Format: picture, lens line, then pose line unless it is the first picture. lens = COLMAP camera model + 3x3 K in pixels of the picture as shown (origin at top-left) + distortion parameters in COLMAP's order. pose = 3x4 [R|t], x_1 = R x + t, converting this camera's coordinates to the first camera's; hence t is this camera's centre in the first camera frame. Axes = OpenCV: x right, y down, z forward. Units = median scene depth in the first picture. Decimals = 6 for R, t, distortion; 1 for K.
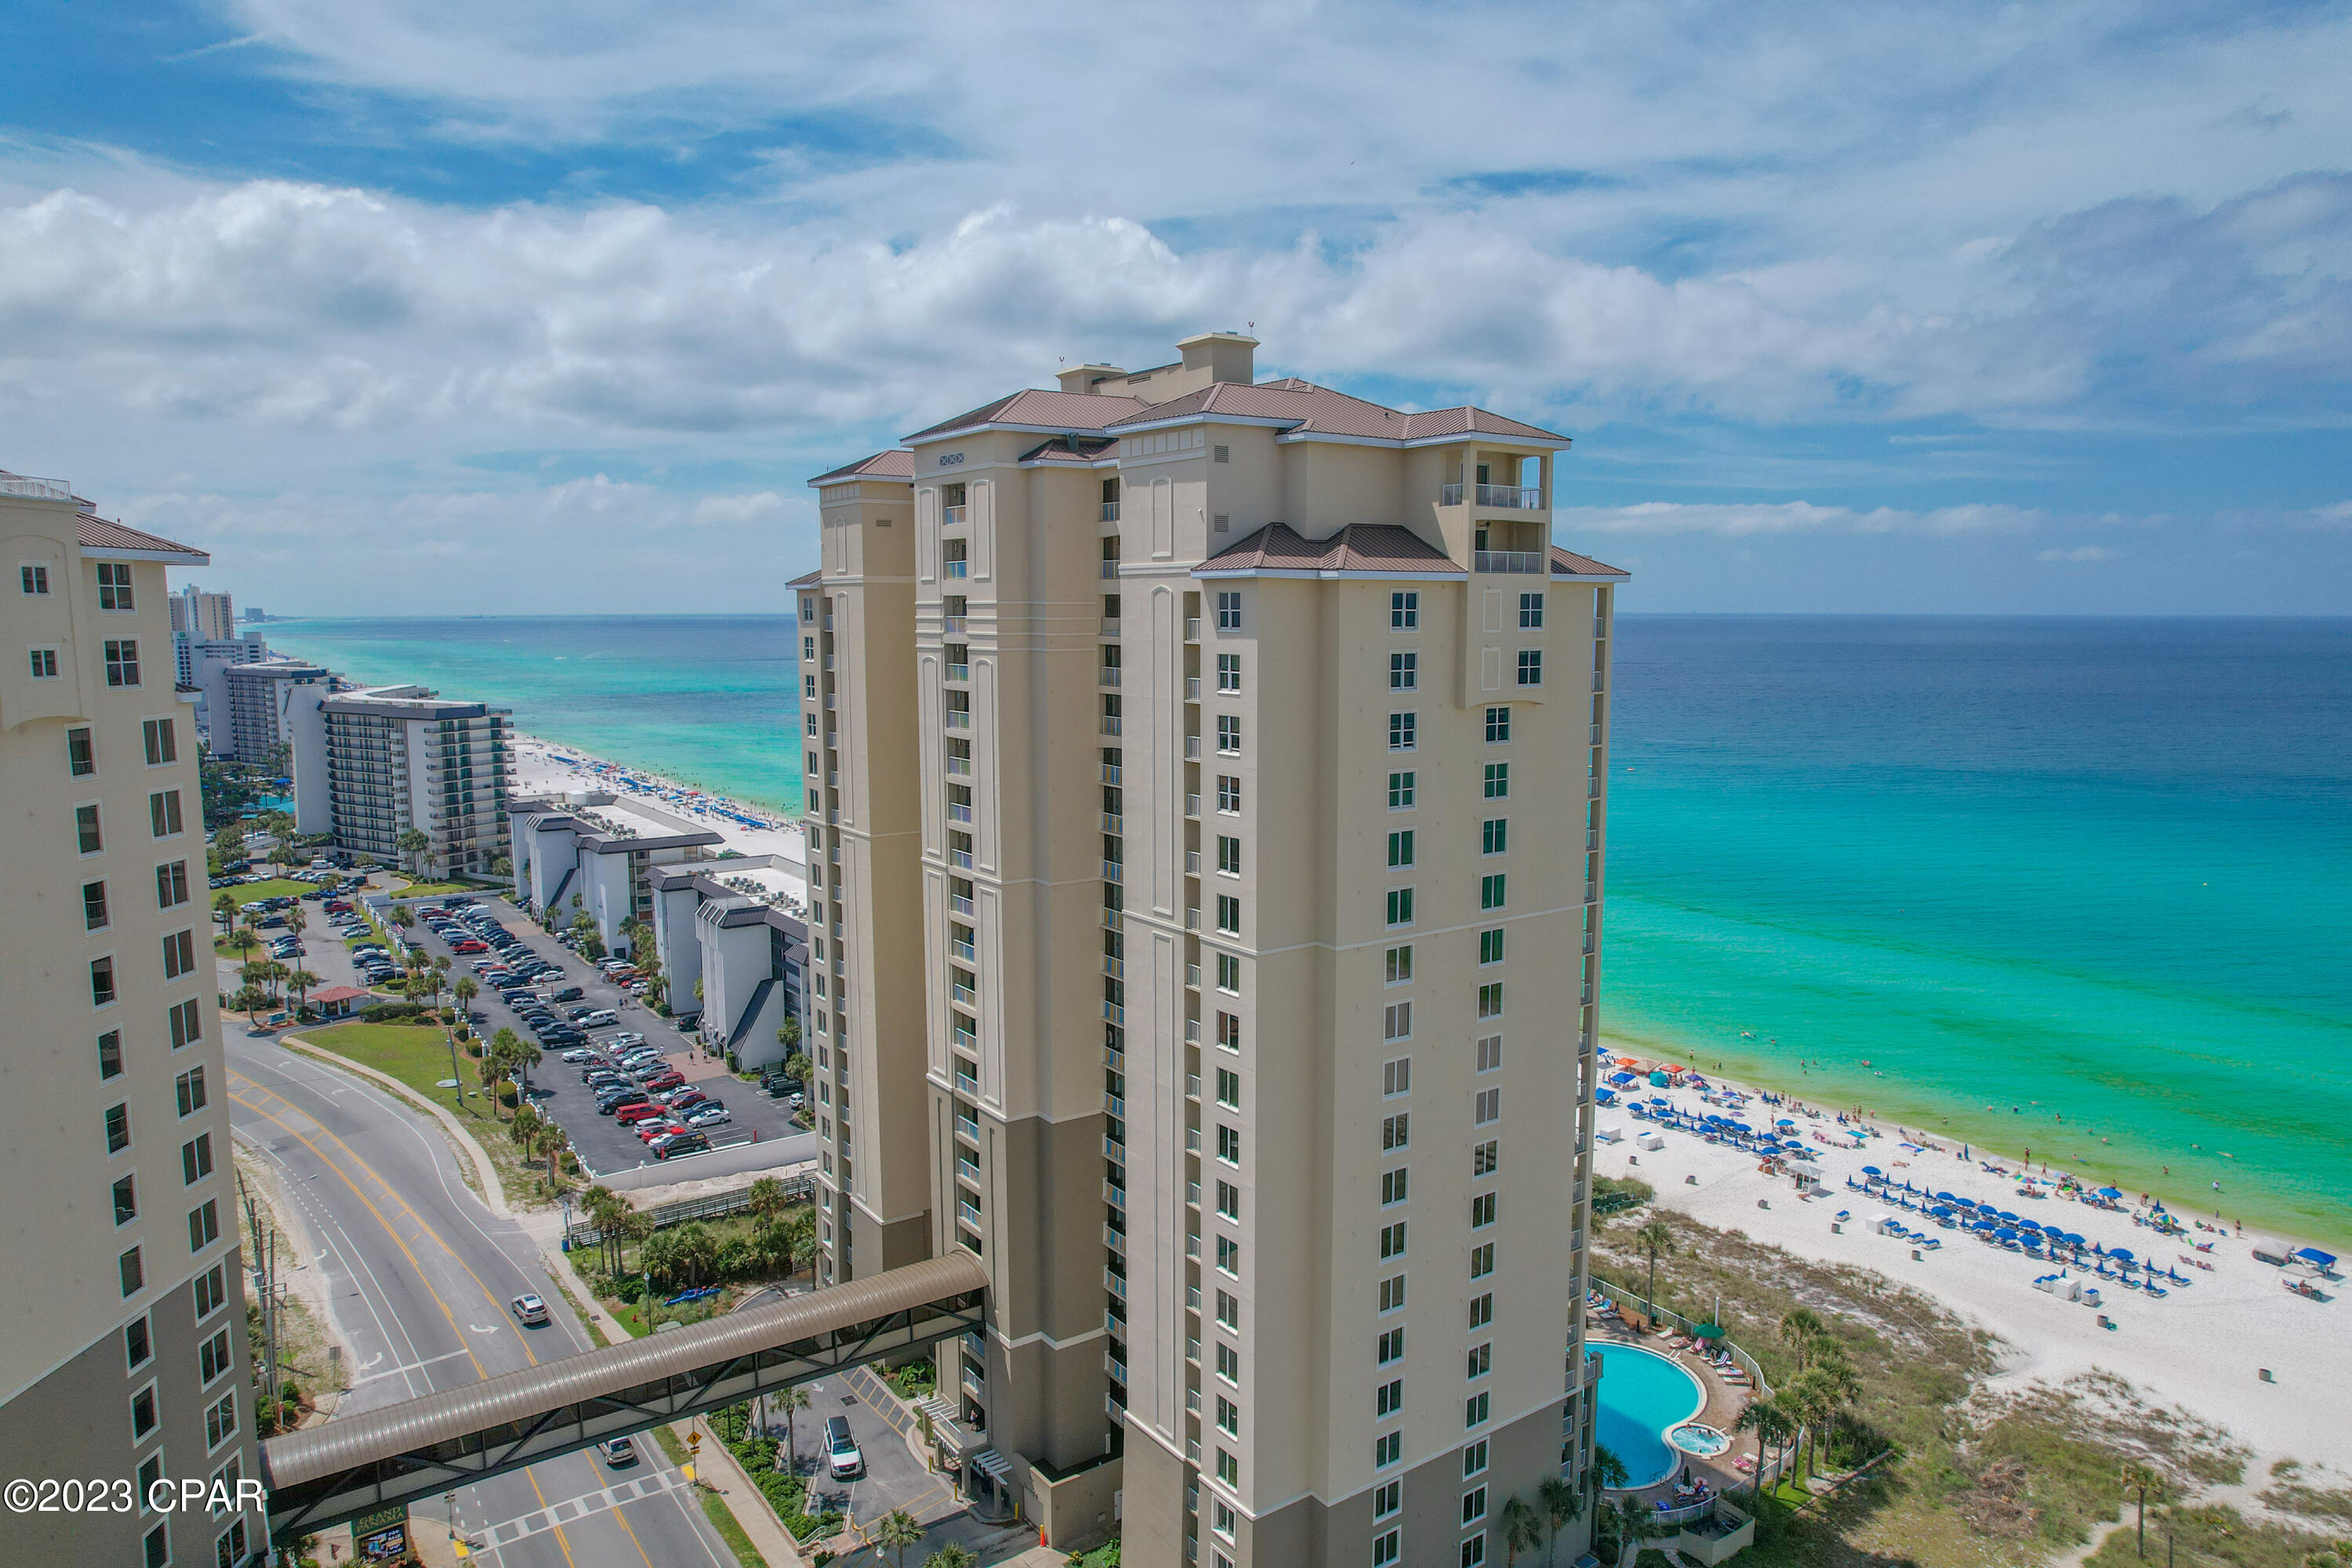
lens RADIAL K [[1502.2, 0, 1182.5], [0, 1502.2, 802.8], [0, 0, 1]] dist [-0.077876, 0.074398]
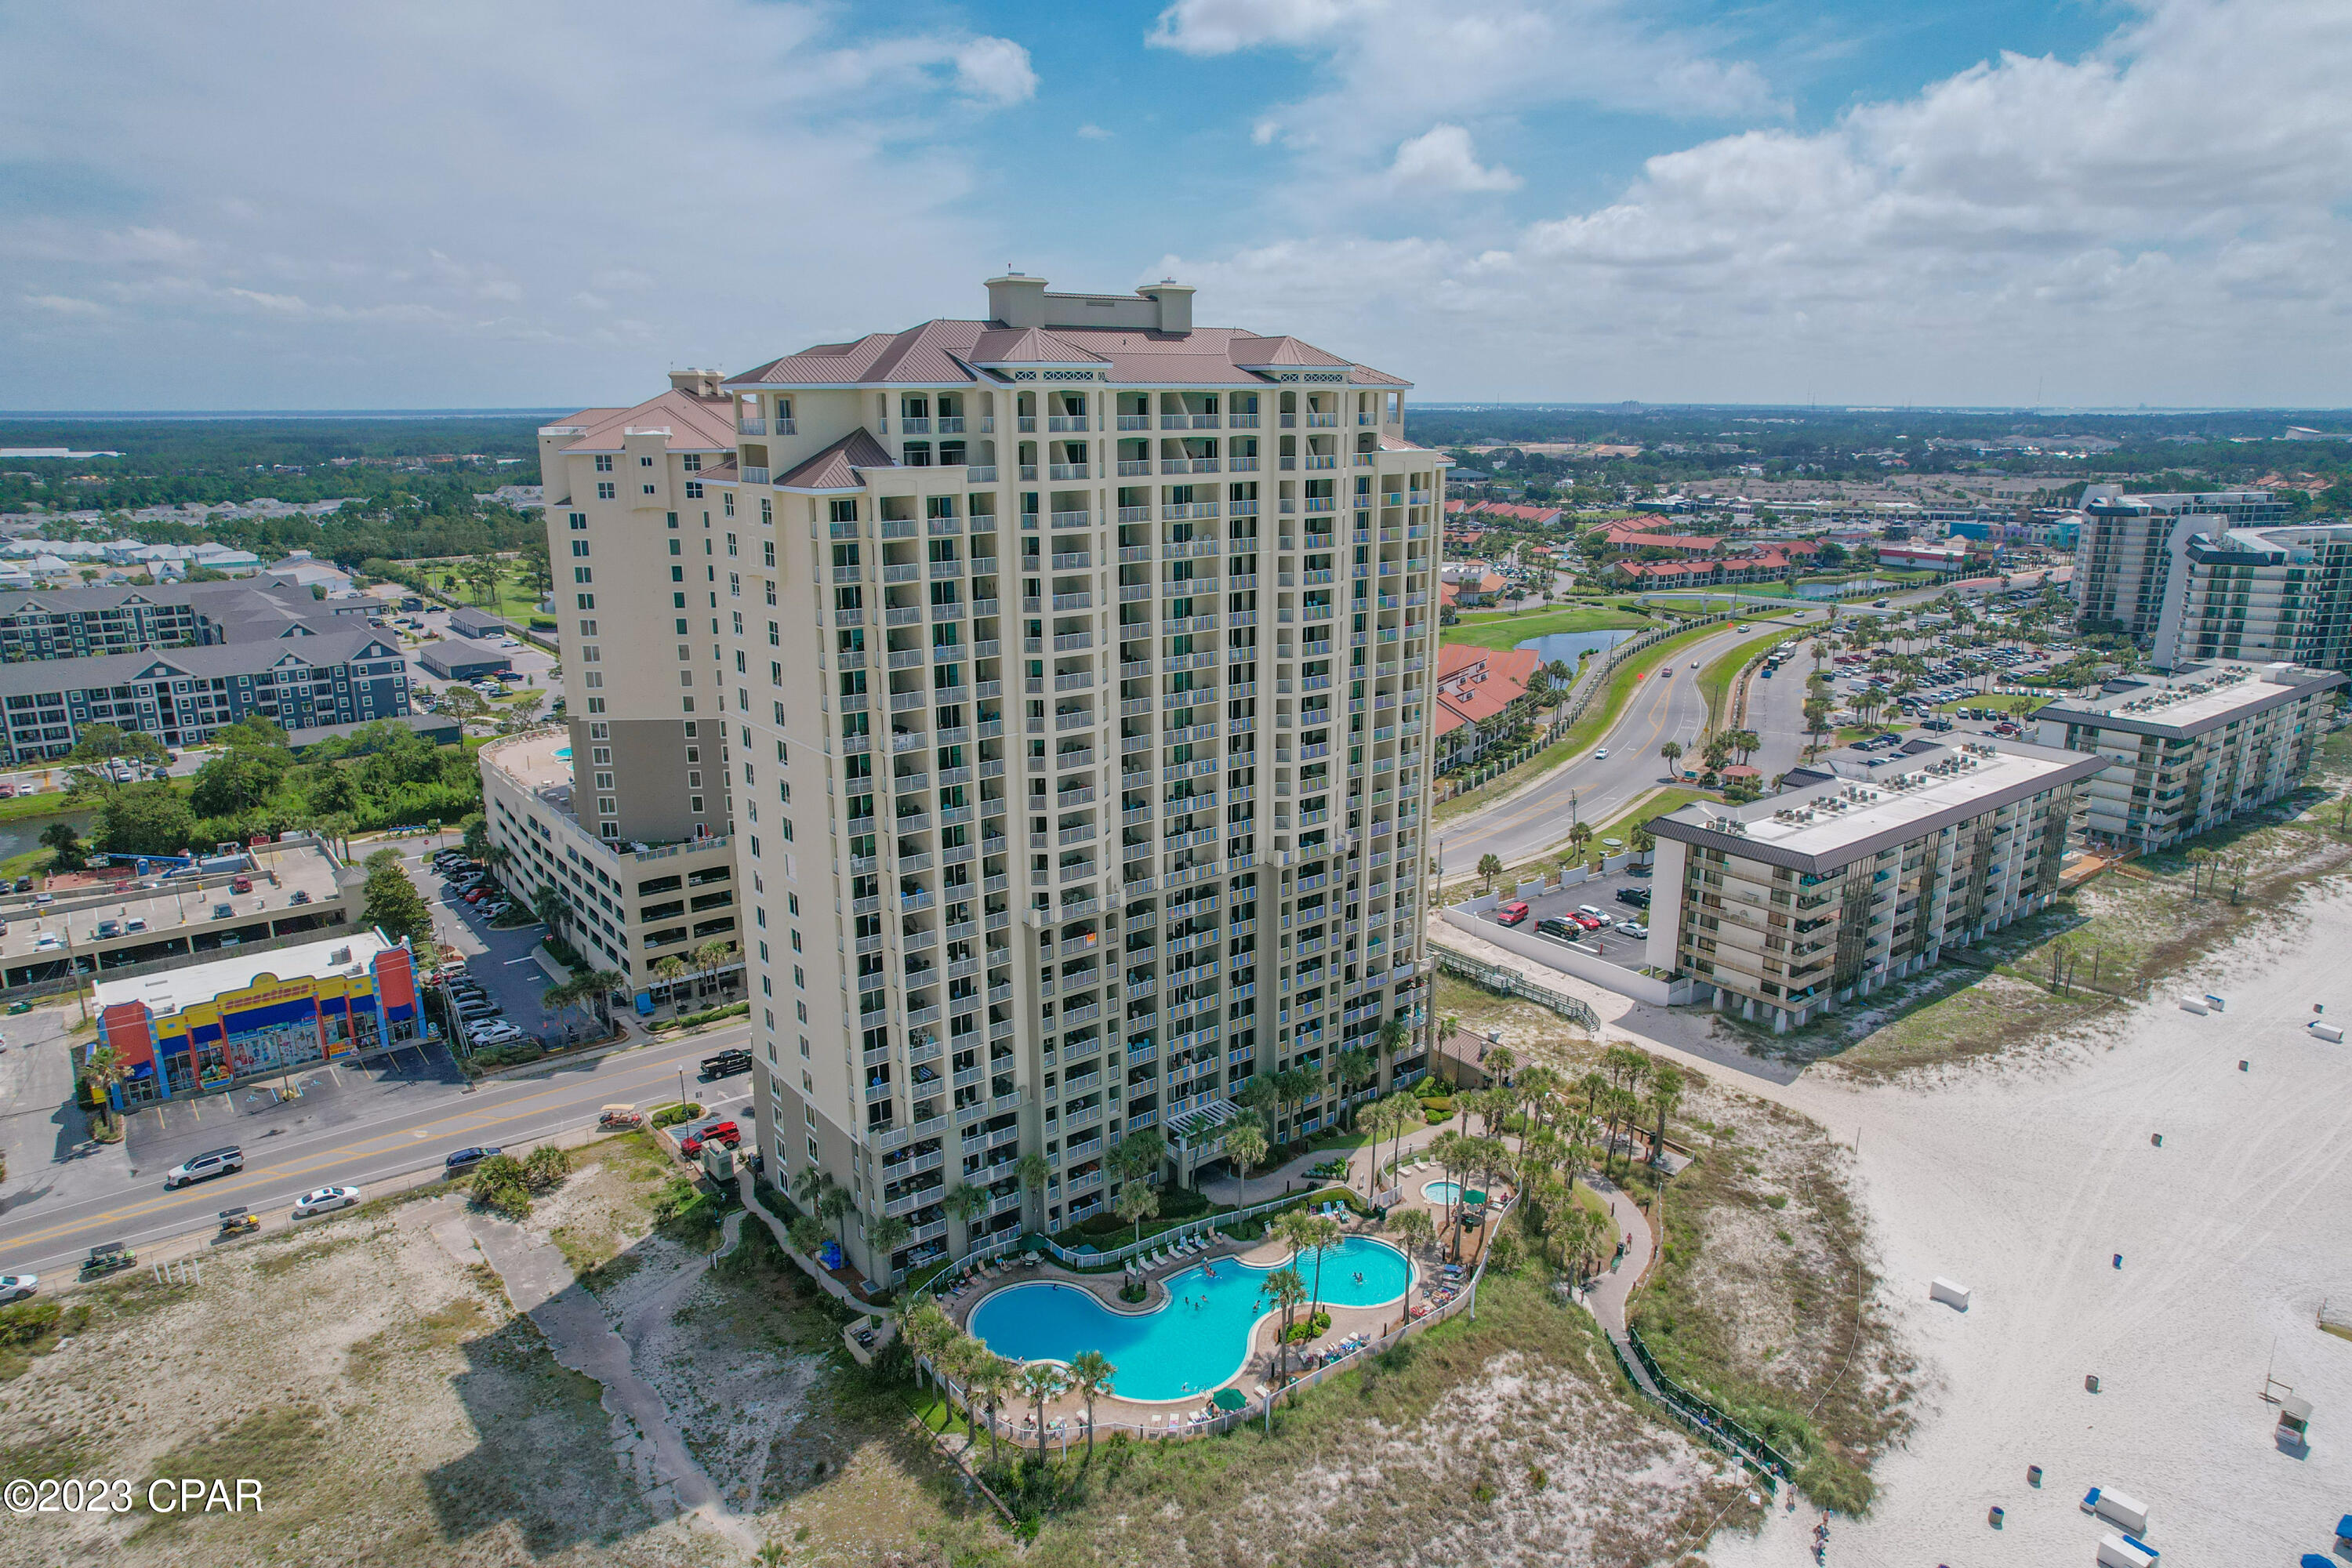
lens RADIAL K [[1502.2, 0, 1182.5], [0, 1502.2, 802.8], [0, 0, 1]] dist [-0.077876, 0.074398]
pose [[0.041671, 0.262520, -0.964026, 1.058991], [-0.128469, 0.958263, 0.255397, -0.176449], [0.990838, 0.113205, 0.073658, 0.856779]]
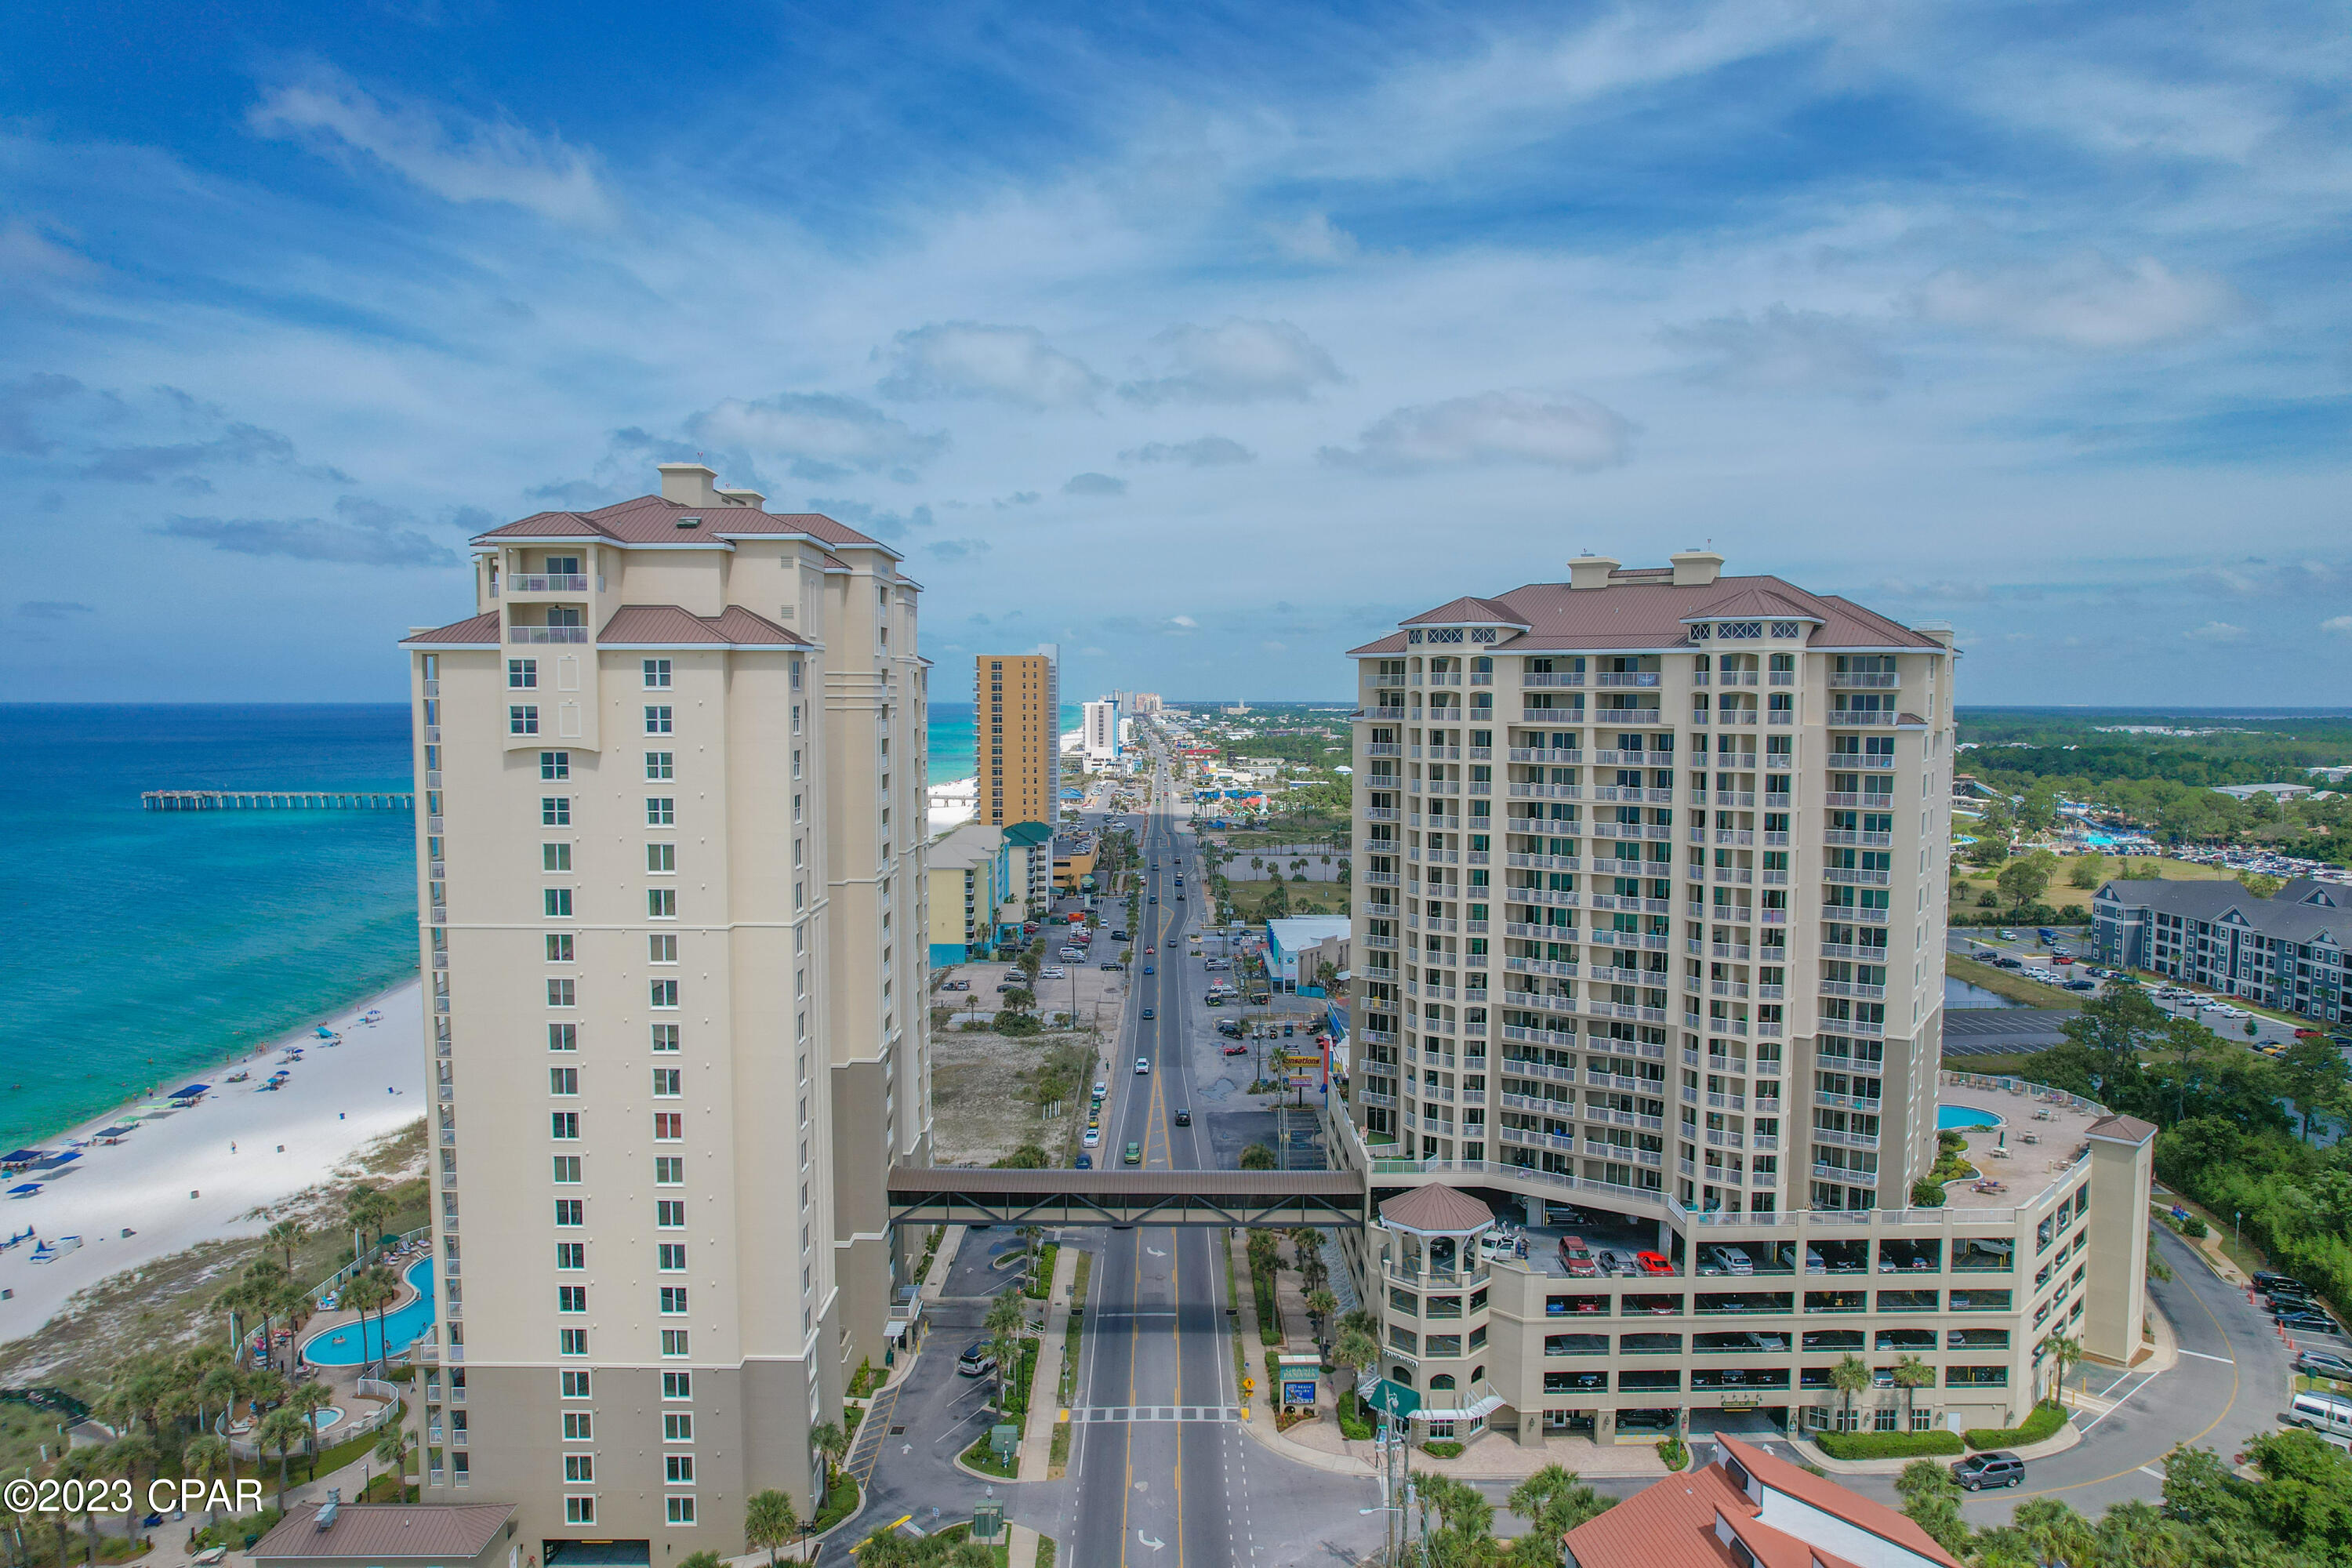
lens RADIAL K [[1502.2, 0, 1182.5], [0, 1502.2, 802.8], [0, 0, 1]] dist [-0.077876, 0.074398]
pose [[-0.820354, -0.040101, 0.570449, -1.376343], [0.072052, 0.982341, 0.172672, -0.264253], [-0.567299, 0.182753, -0.802978, 2.189268]]
